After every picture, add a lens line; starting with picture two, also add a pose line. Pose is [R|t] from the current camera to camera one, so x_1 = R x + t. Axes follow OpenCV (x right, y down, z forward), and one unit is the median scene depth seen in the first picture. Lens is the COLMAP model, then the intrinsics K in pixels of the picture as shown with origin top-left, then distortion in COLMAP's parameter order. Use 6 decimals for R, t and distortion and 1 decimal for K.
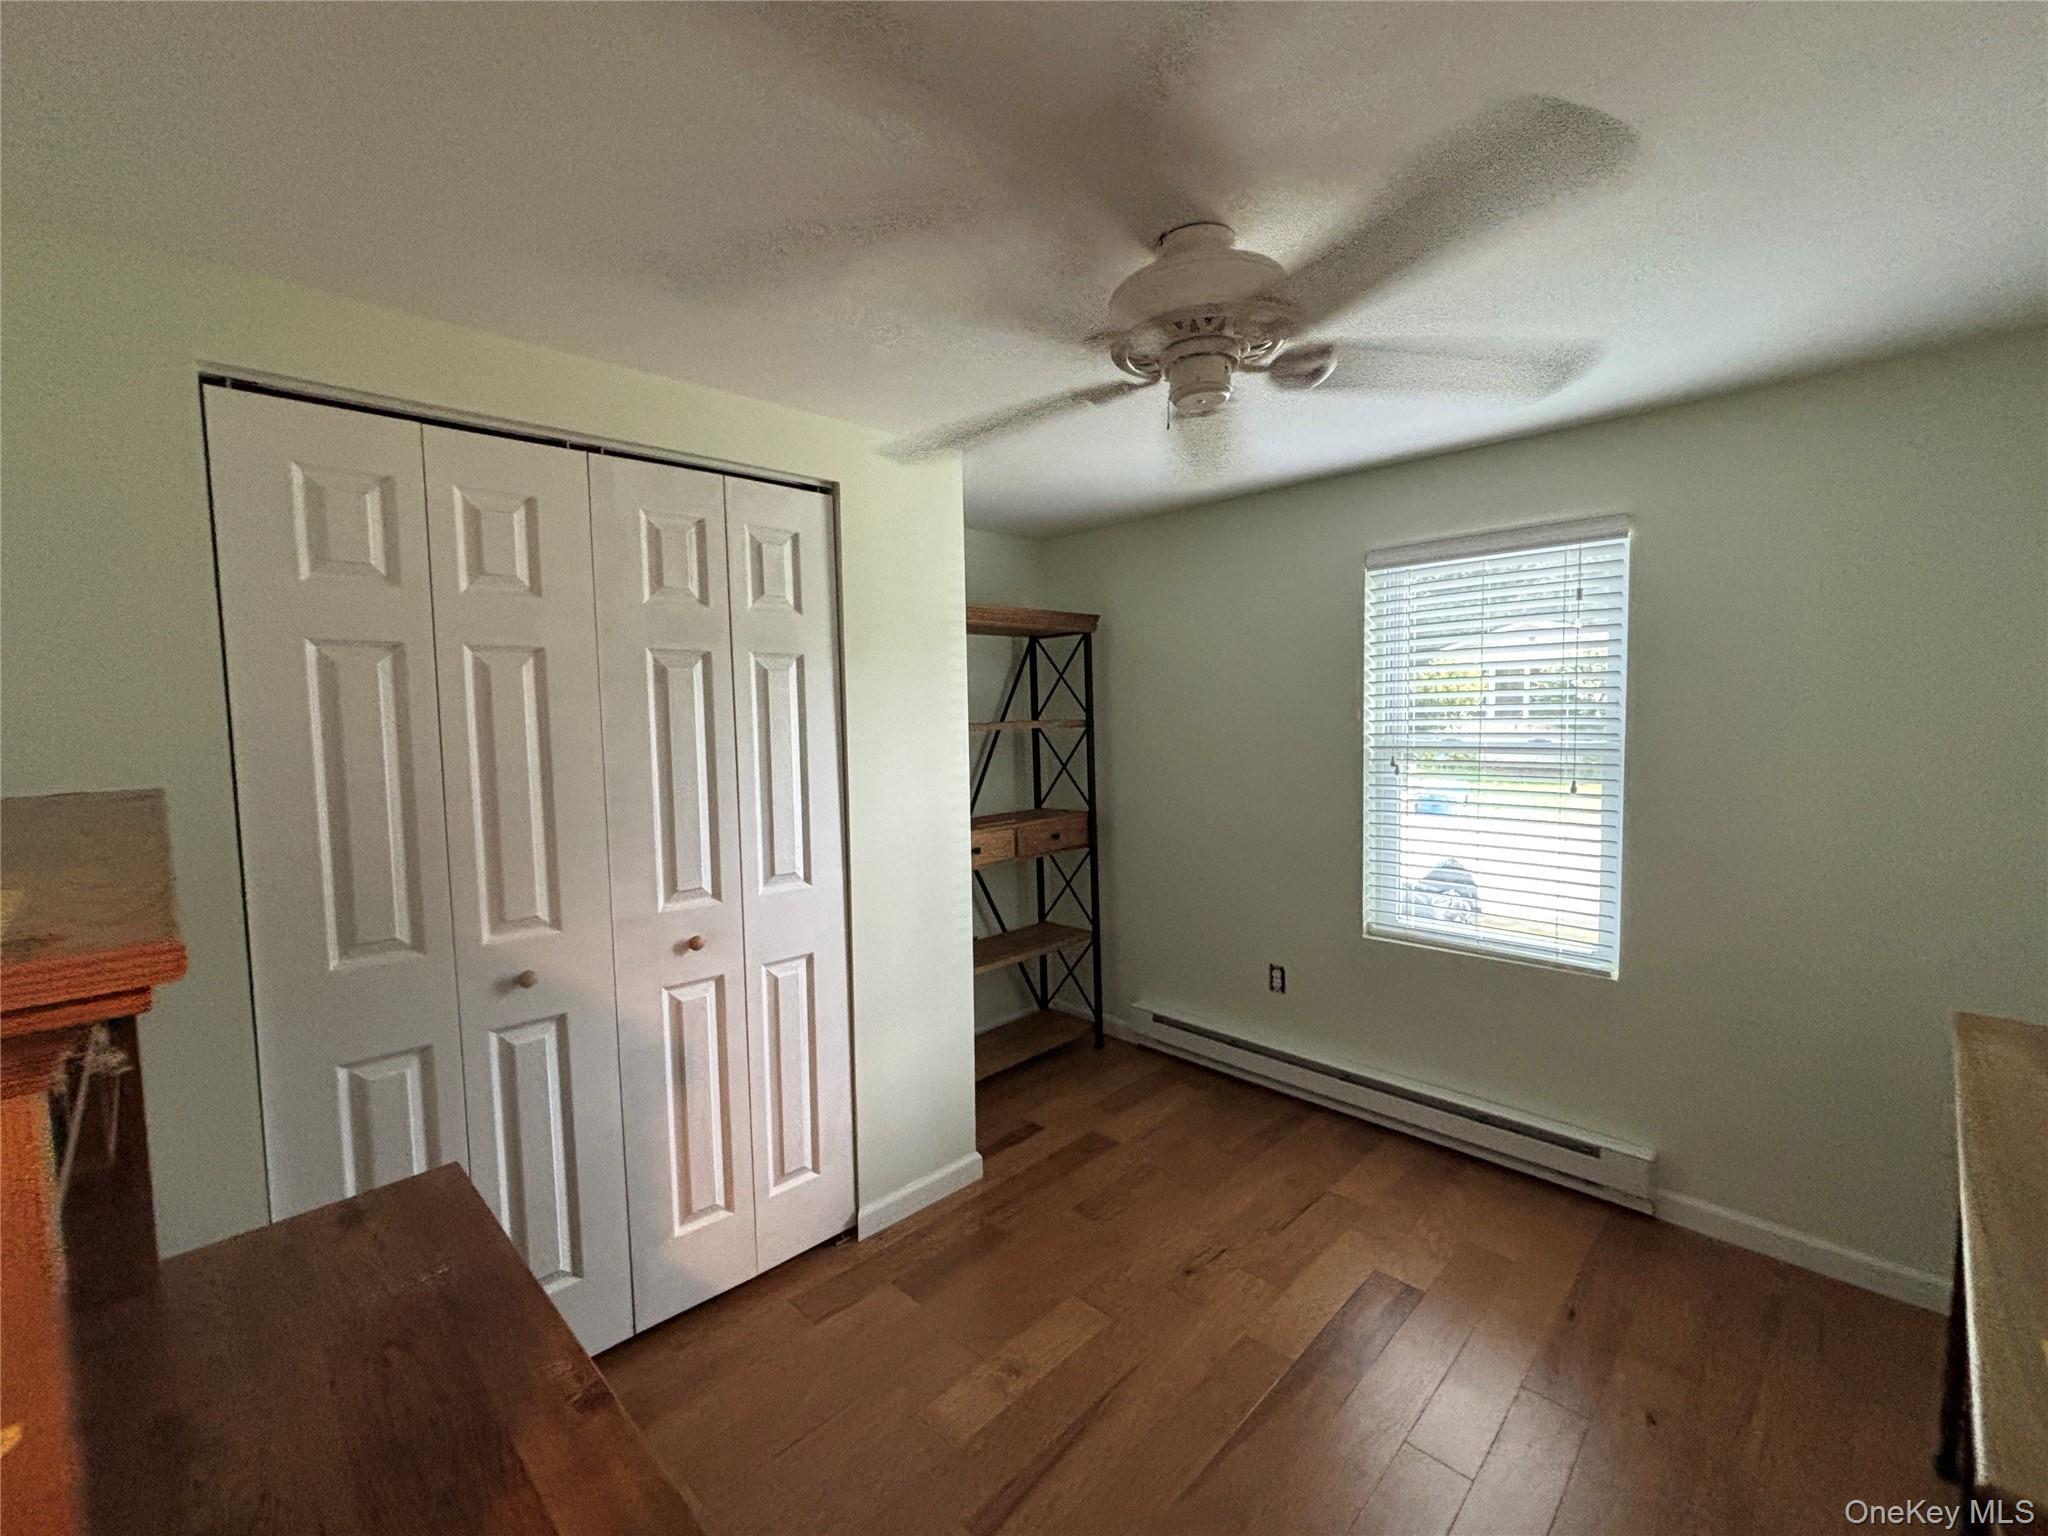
lens RADIAL K [[856.5, 0, 1019.3], [0, 856.5, 763.6], [0, 0, 1]] dist [-0.002136, -0.000484]
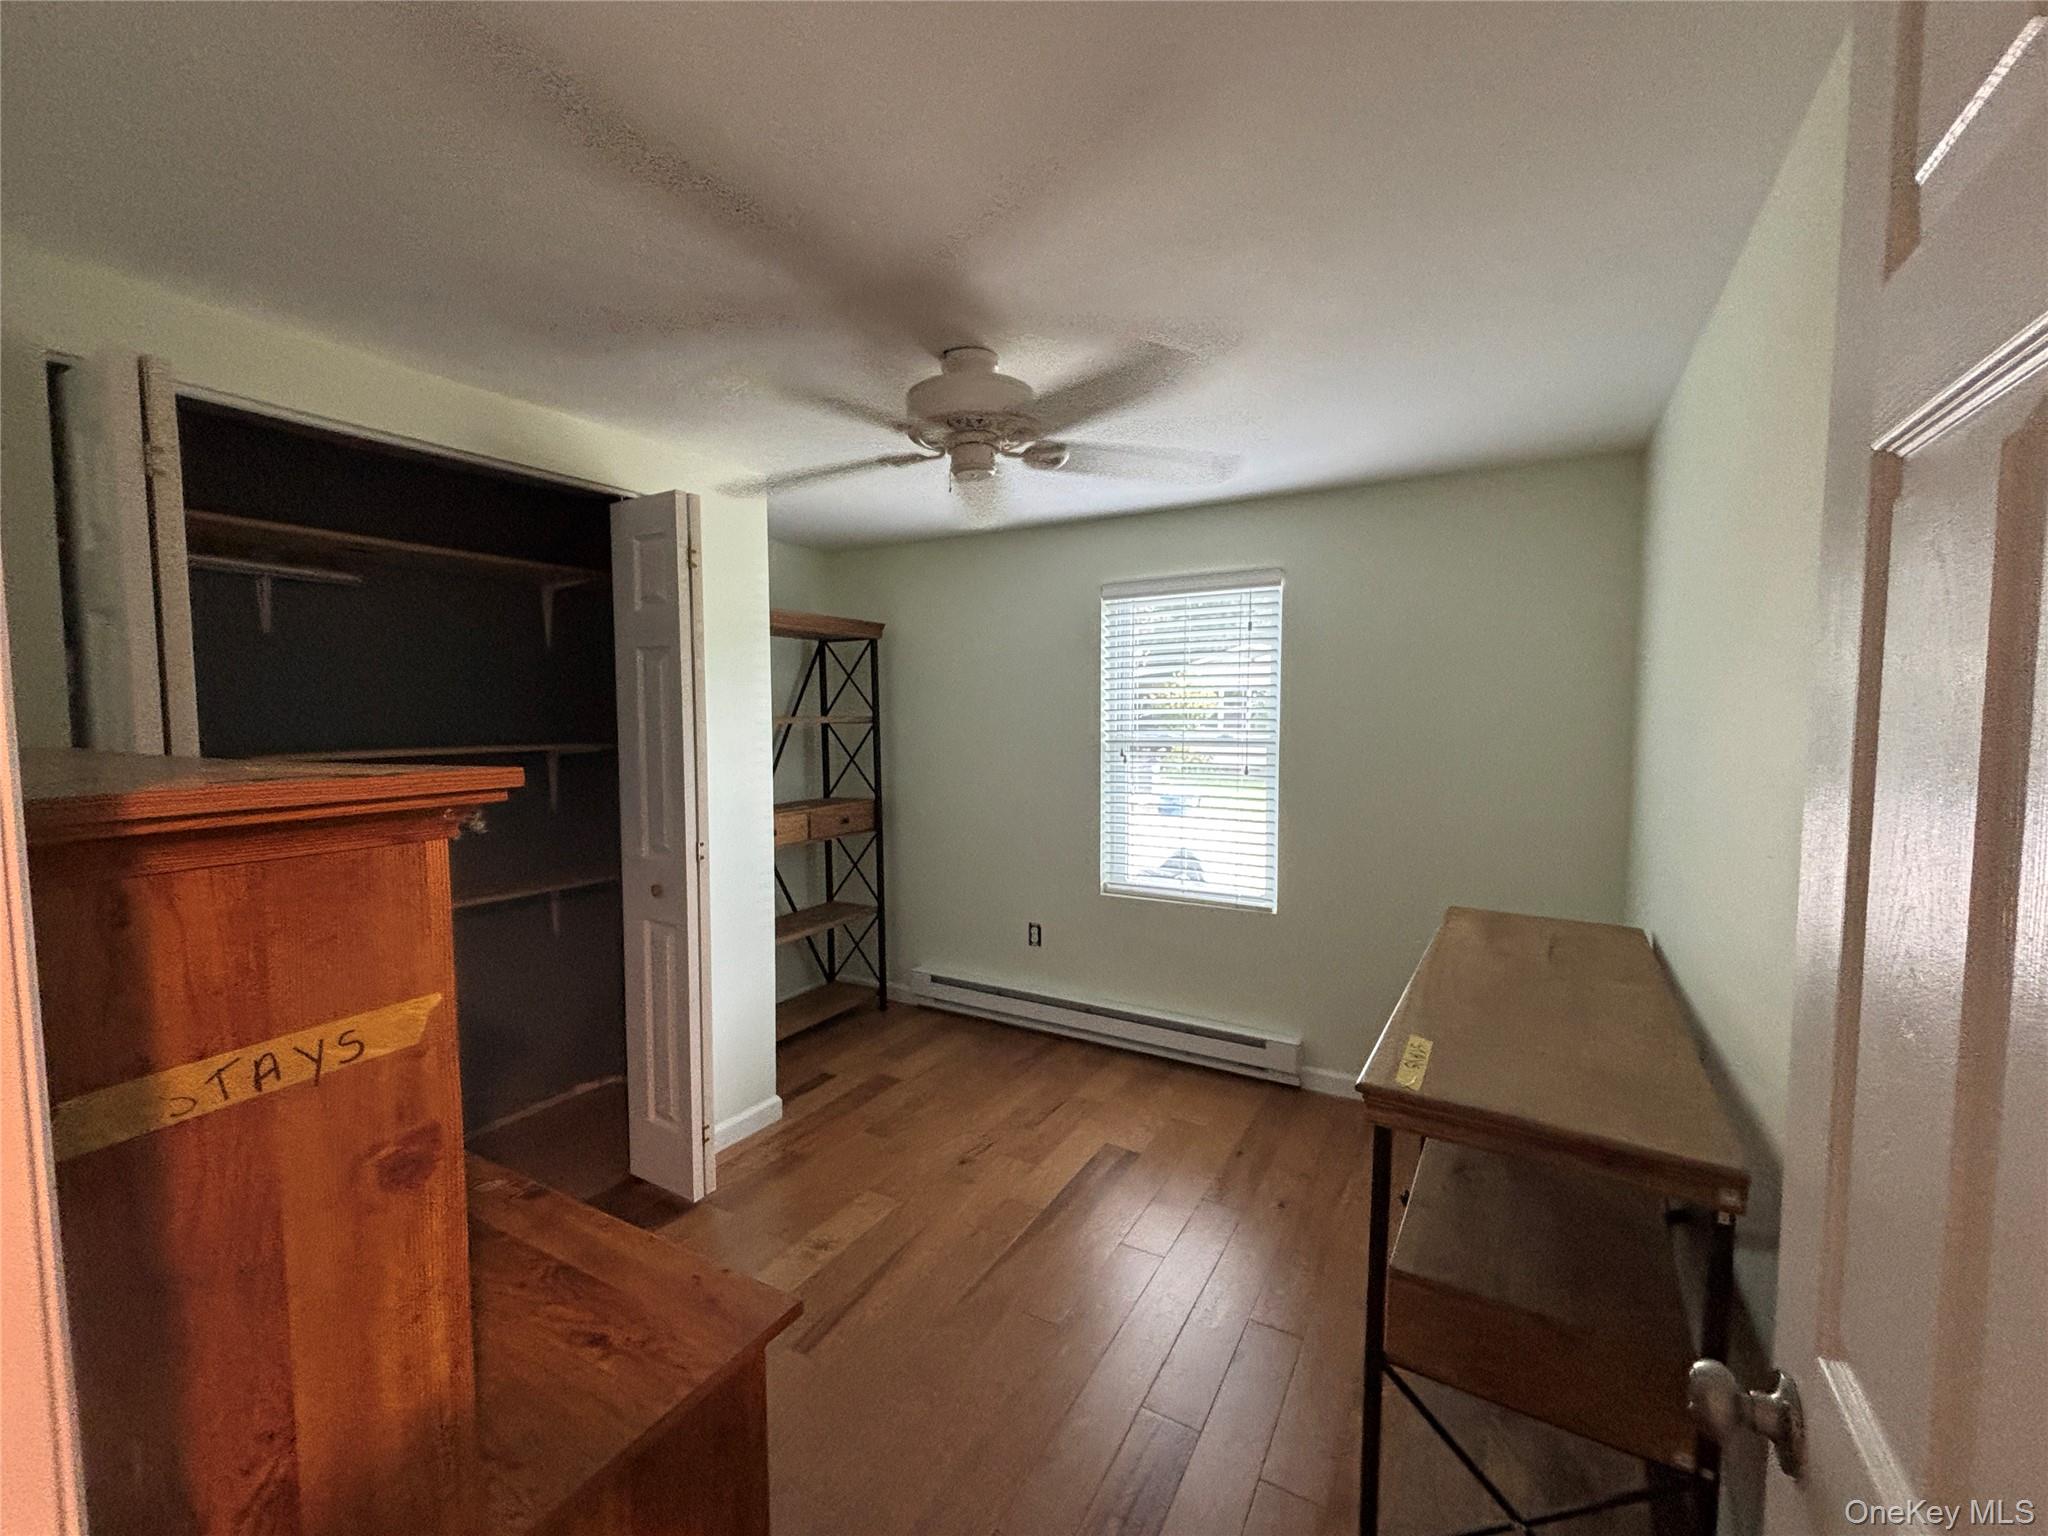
lens RADIAL K [[850.5, 0, 1020.8], [0, 850.5, 765.0], [0, 0, 1]] dist [0.001418, -0.000337]
pose [[0.964373, 0.001774, 0.264540, -0.038097], [-0.000138, 0.999981, -0.006203, 0.024636], [-0.264546, 0.005946, 0.964355, -0.168556]]
